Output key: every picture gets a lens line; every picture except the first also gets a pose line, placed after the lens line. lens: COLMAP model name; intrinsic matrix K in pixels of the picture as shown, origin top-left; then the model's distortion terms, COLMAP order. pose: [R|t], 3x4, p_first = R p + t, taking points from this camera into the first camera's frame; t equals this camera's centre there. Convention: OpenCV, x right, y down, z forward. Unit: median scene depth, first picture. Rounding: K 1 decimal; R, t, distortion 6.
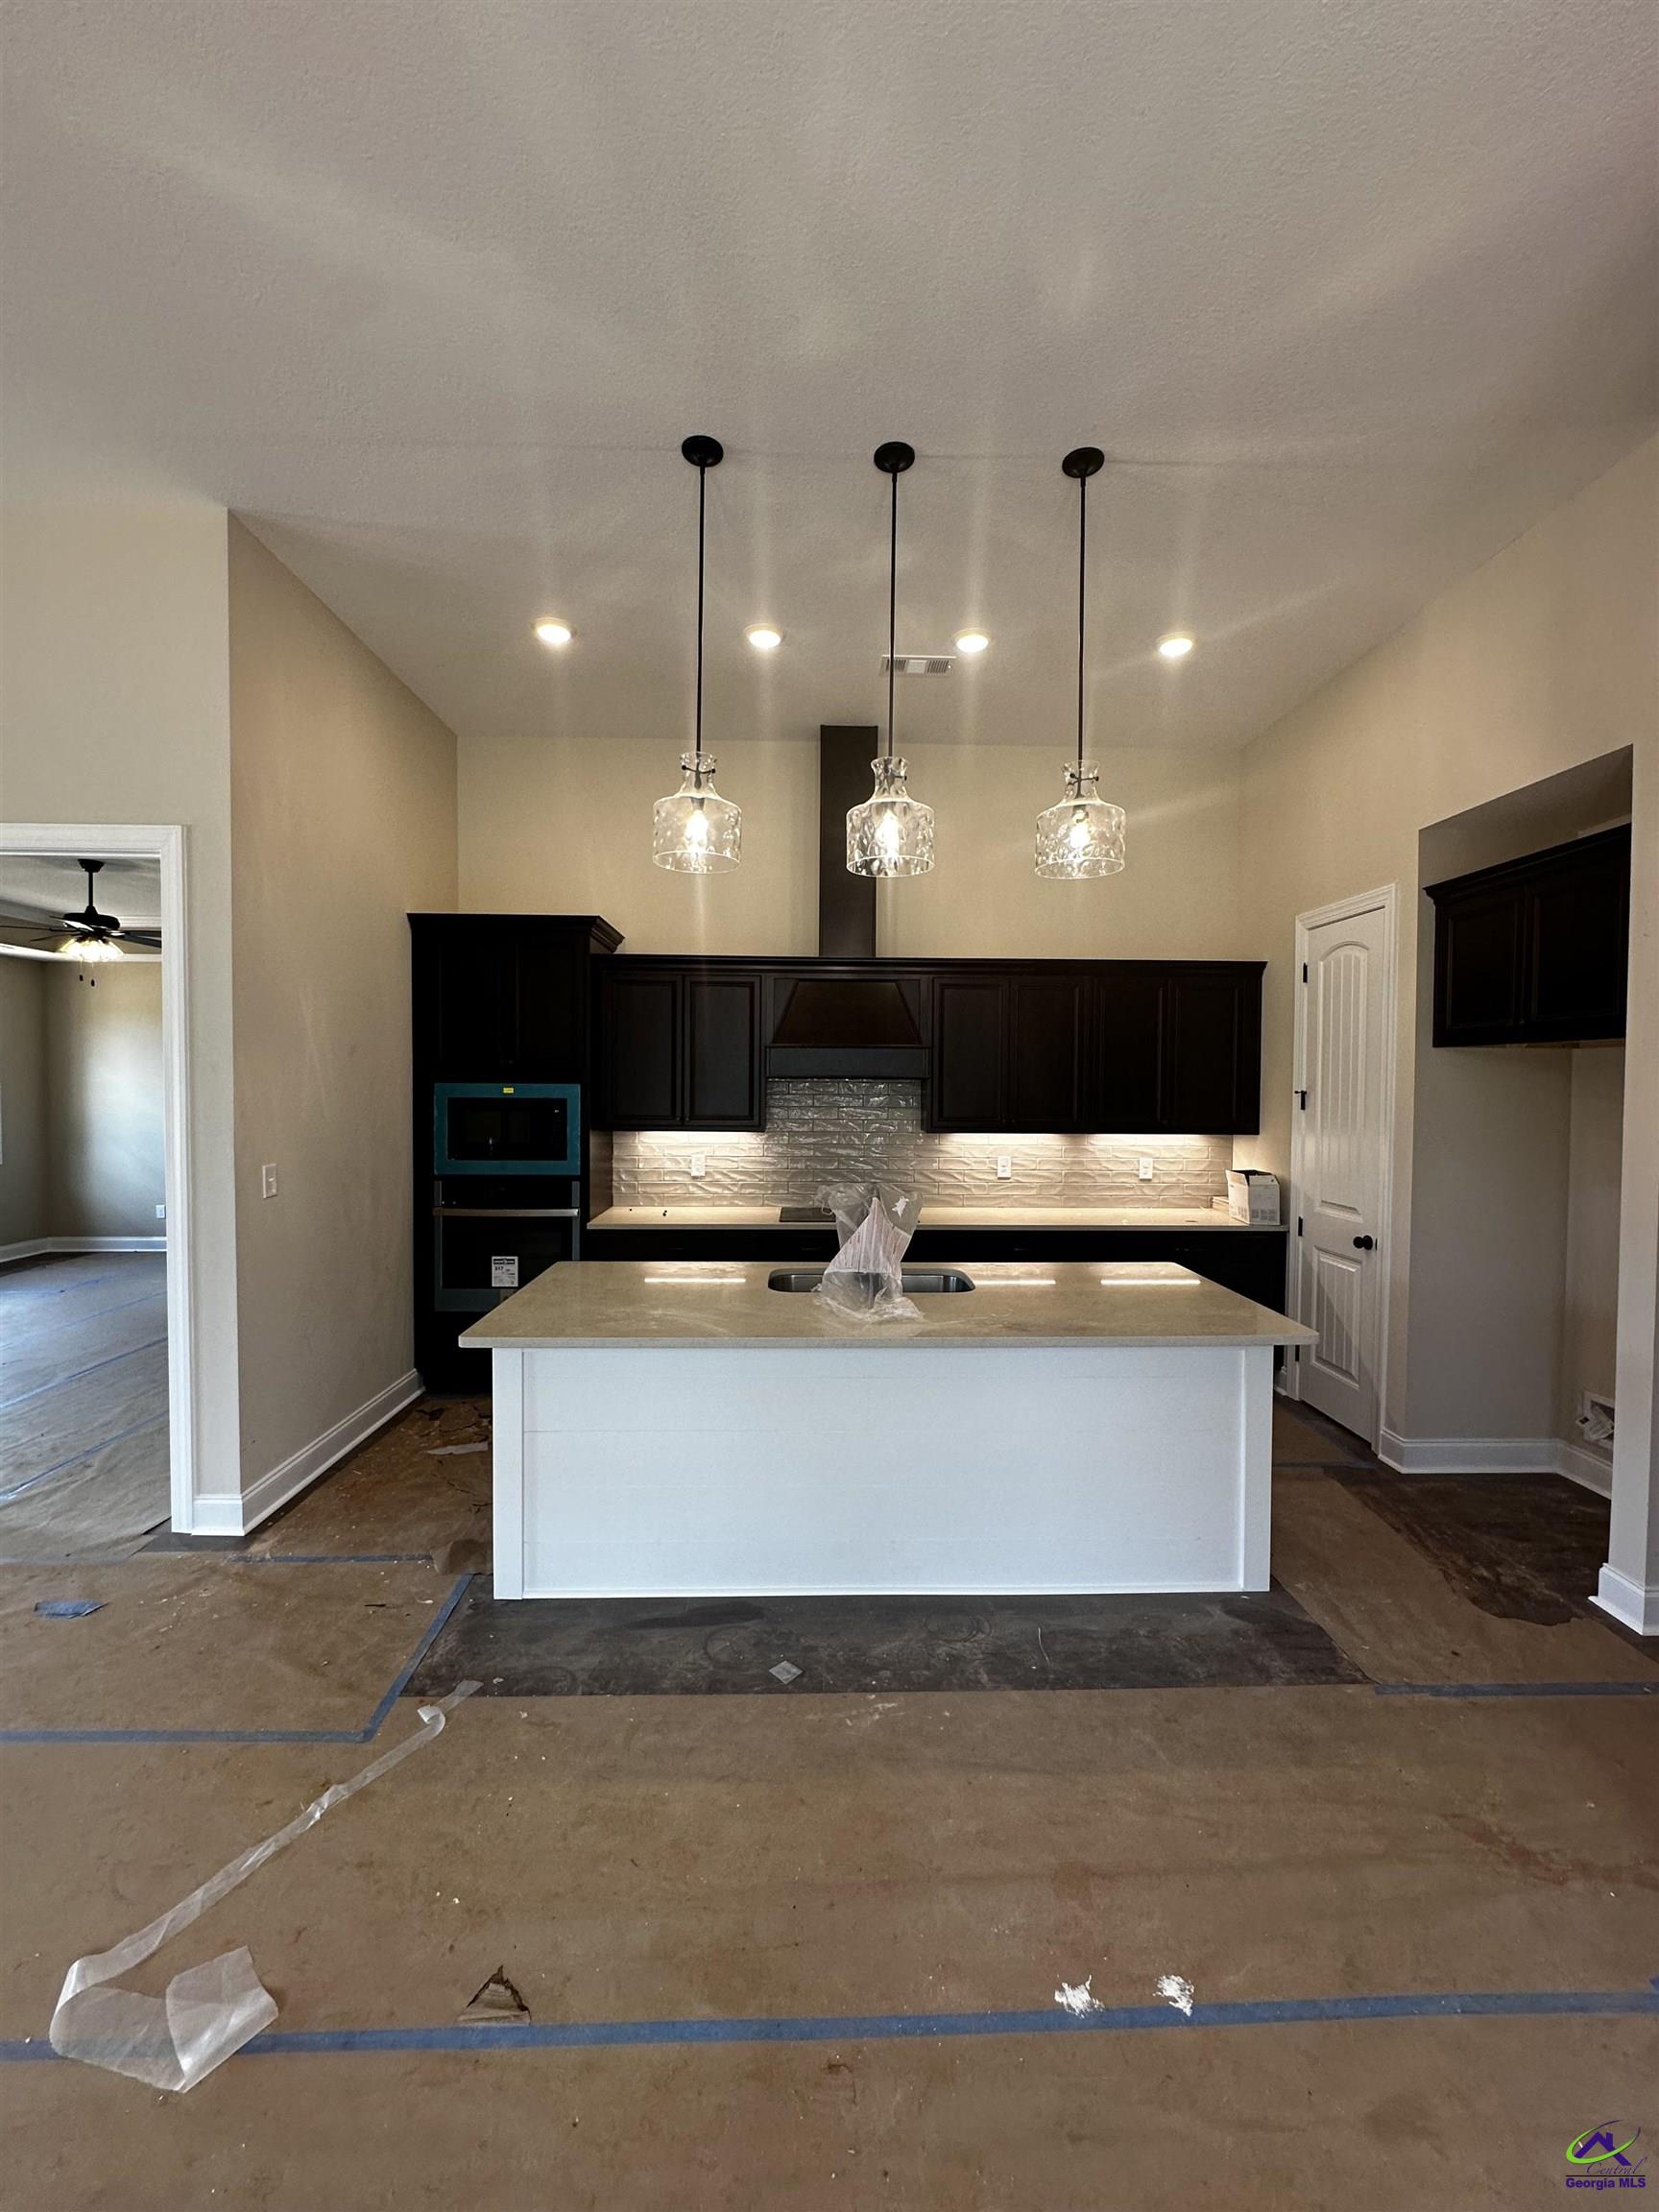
lens RADIAL K [[885.9, 0, 841.6], [0, 885.9, 1113.2], [0, 0, 1]] dist [-0.003380, 0.000711]
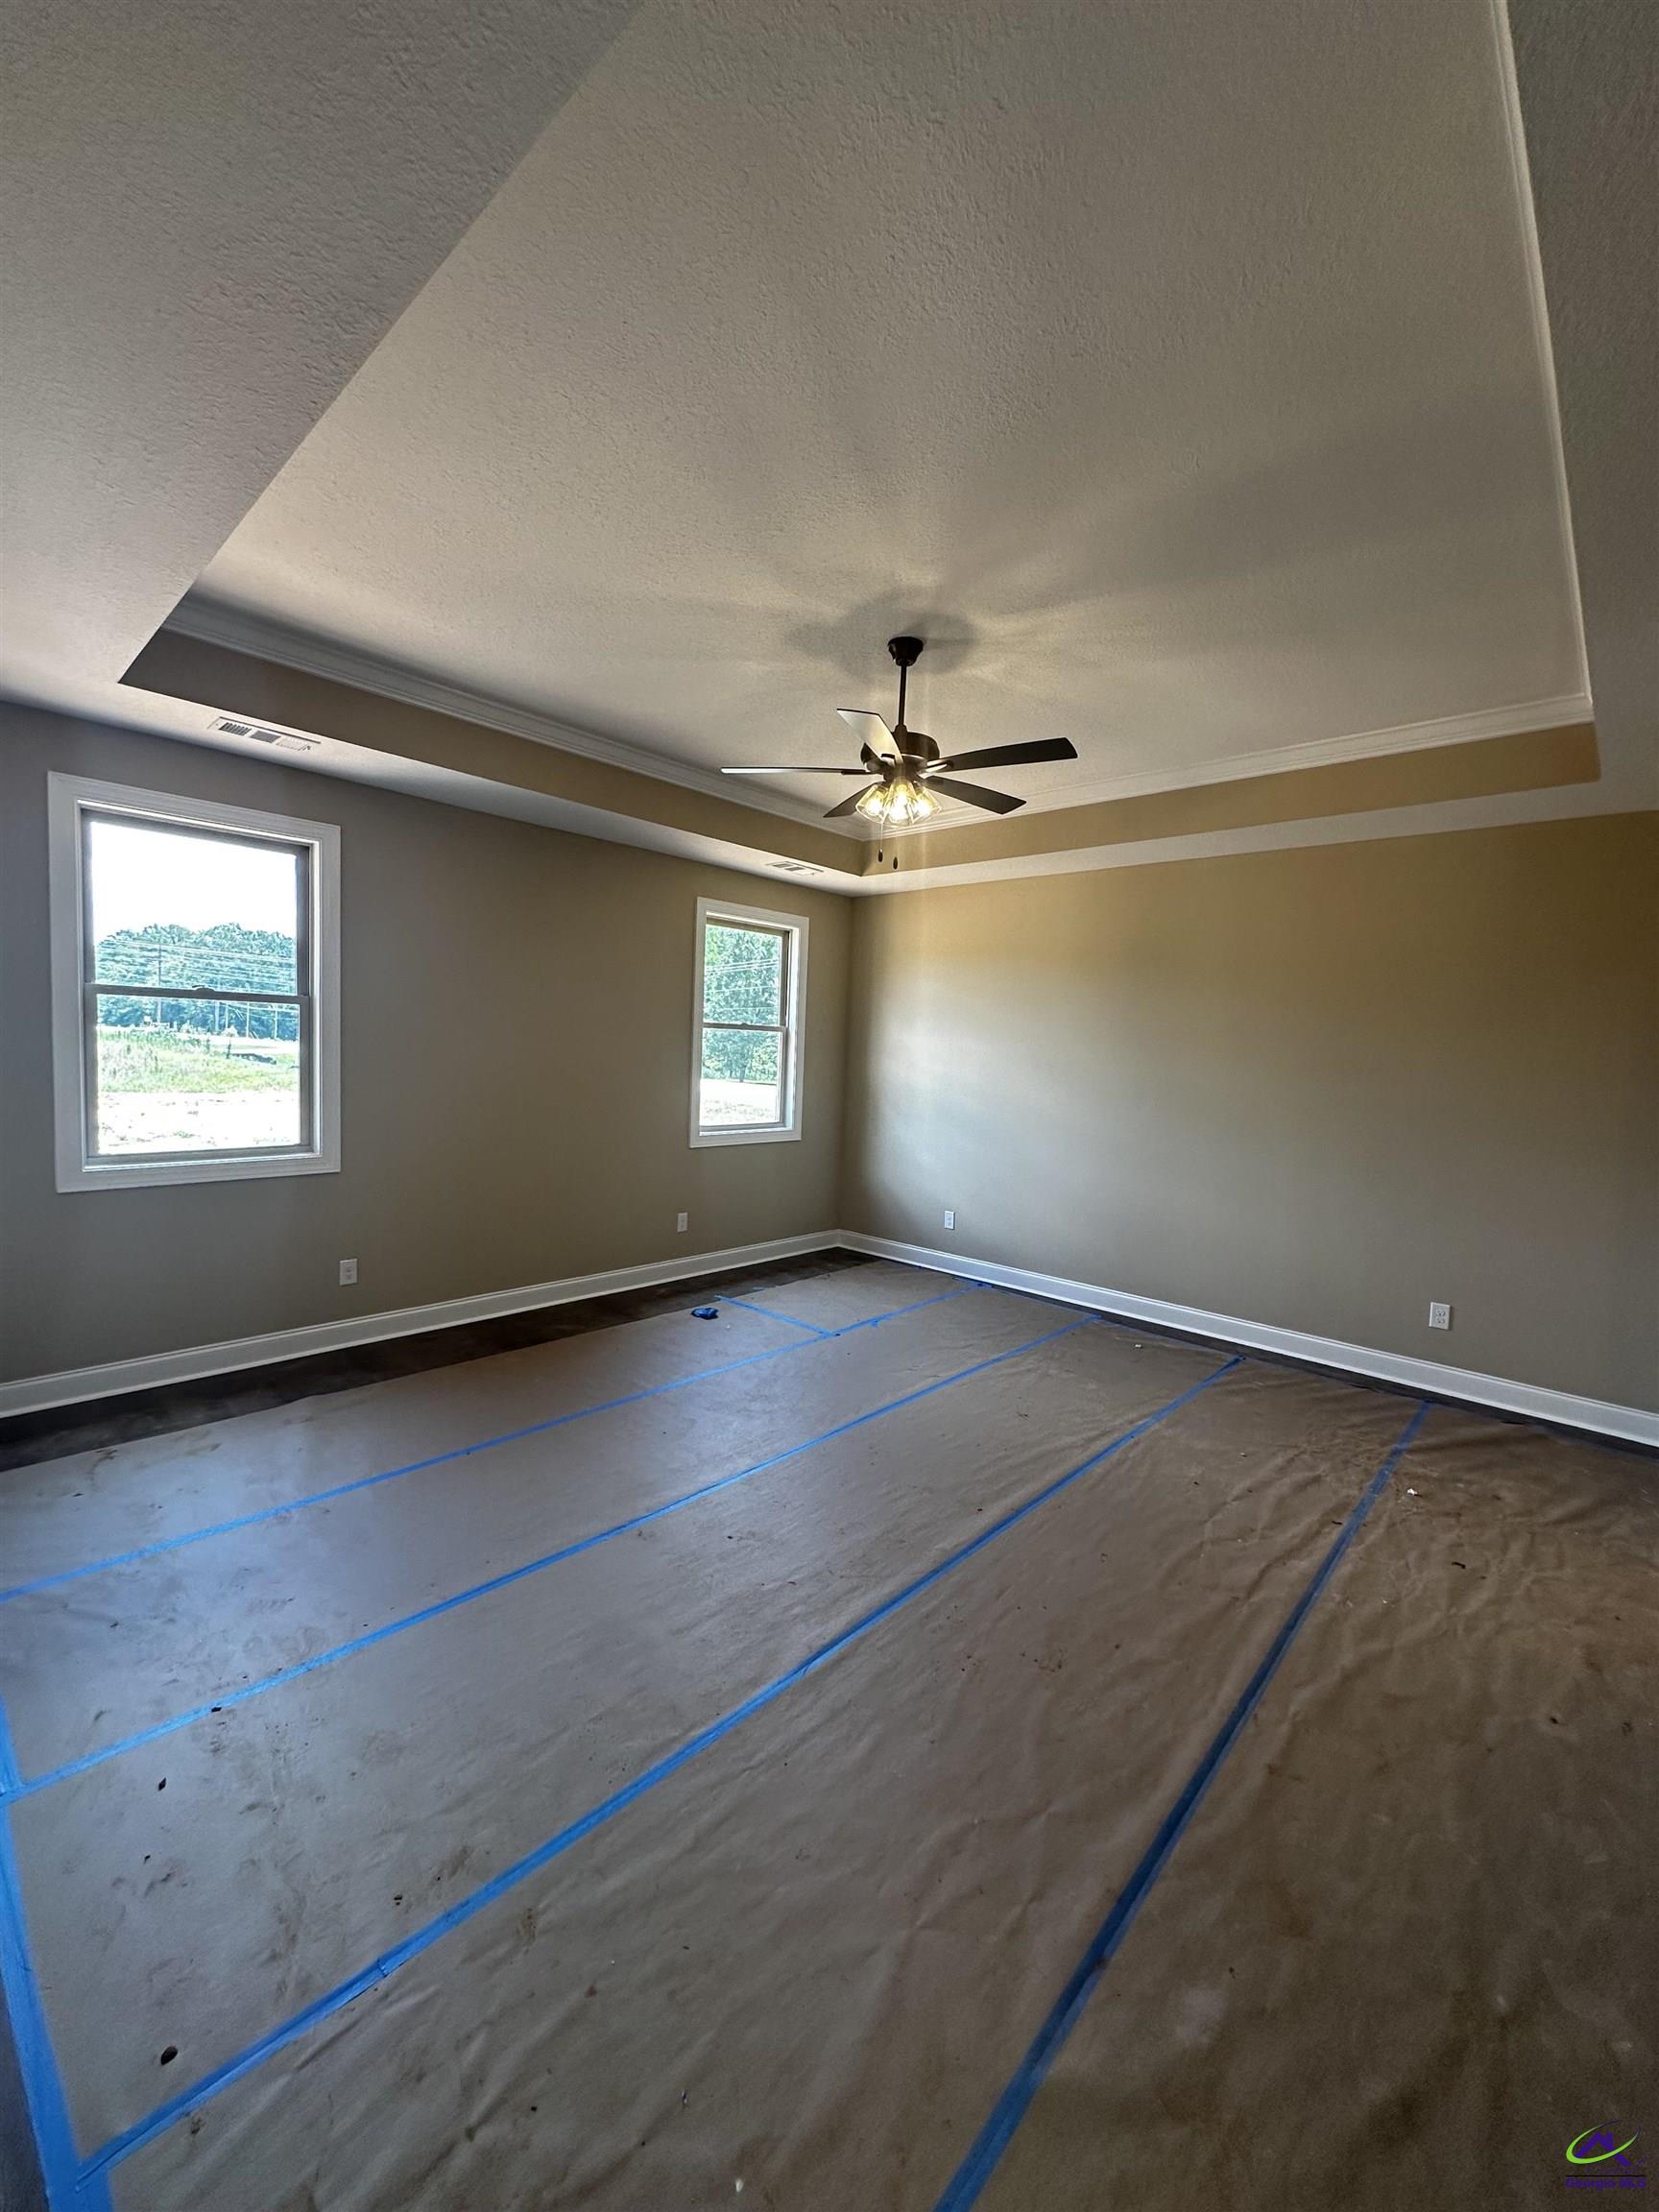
lens RADIAL K [[885.9, 0, 830.3], [0, 885.9, 1115.9], [0, 0, 1]] dist [-0.003380, 0.000711]
pose [[0.711001, 0.071715, -0.699524, -0.454206], [-0.061278, 0.997320, 0.039962, -0.000674], [0.700515, 0.014452, 0.713491, 0.551893]]
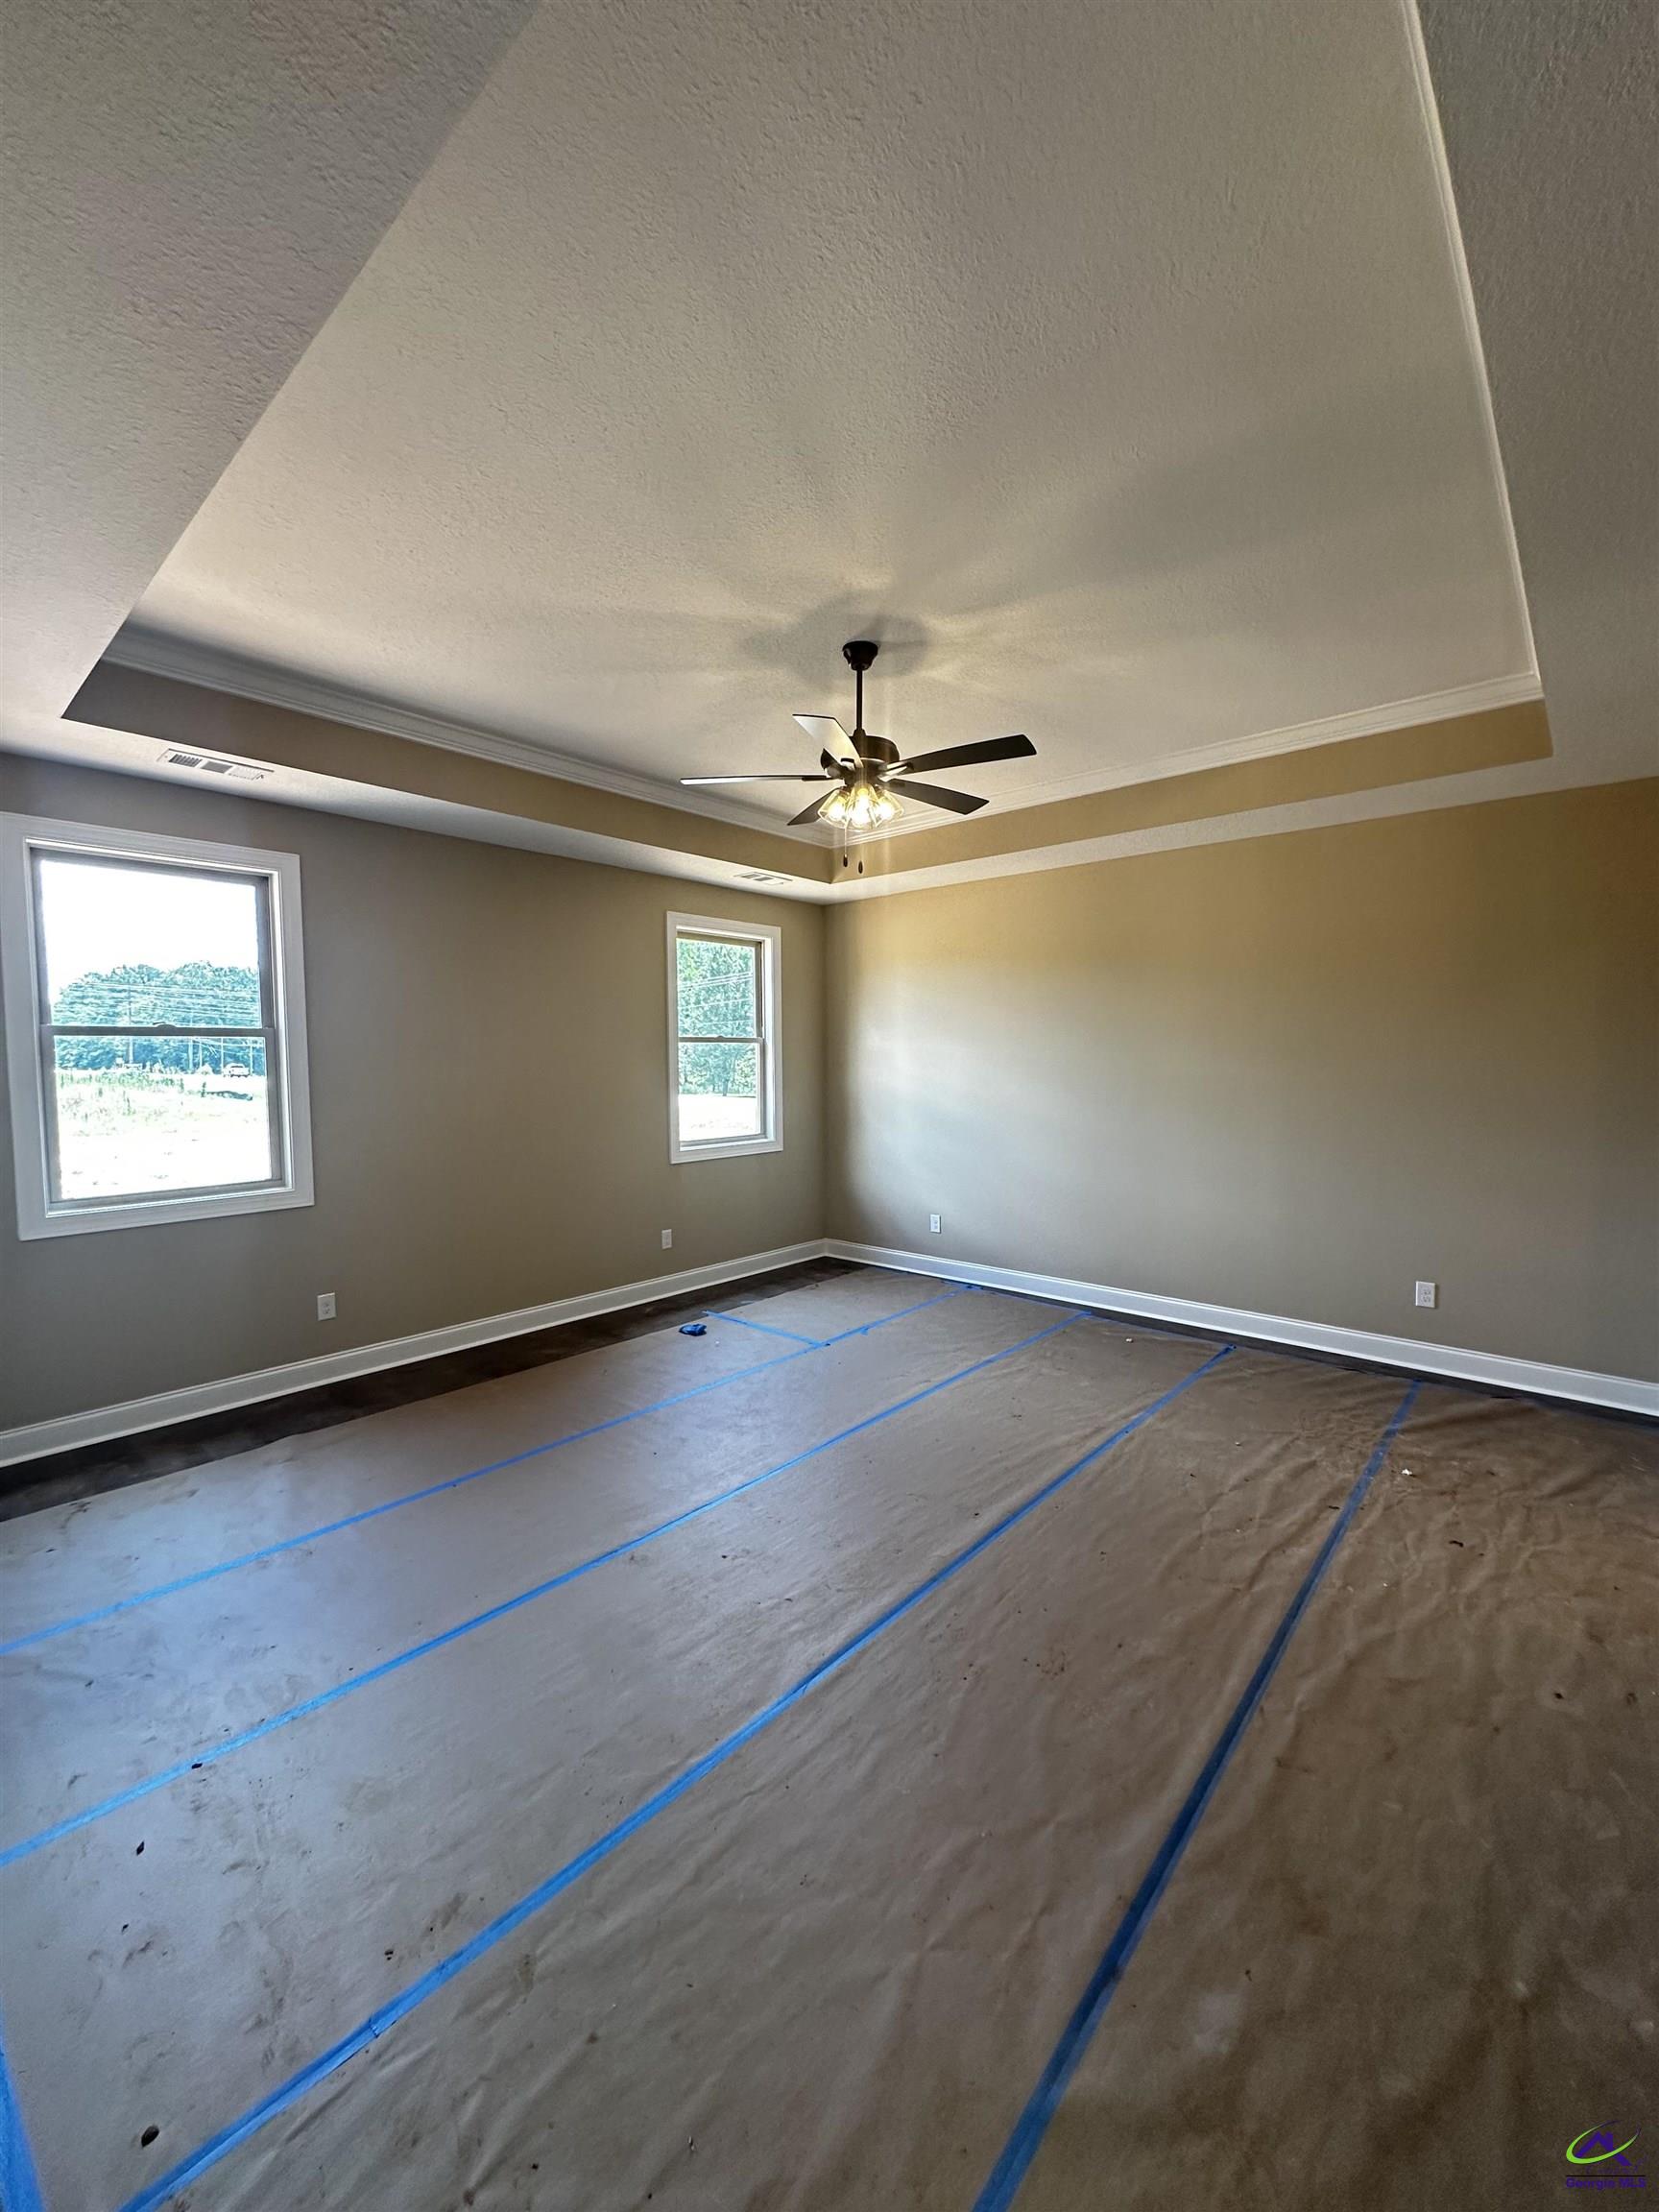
lens RADIAL K [[885.9, 0, 830.2], [0, 885.9, 1115.9], [0, 0, 1]] dist [-0.003380, 0.000711]
pose [[0.725466, 0.030067, -0.687600, -0.453658], [-0.014283, 0.999488, 0.028635, 0.000514], [0.688109, -0.010953, 0.725524, 0.558490]]
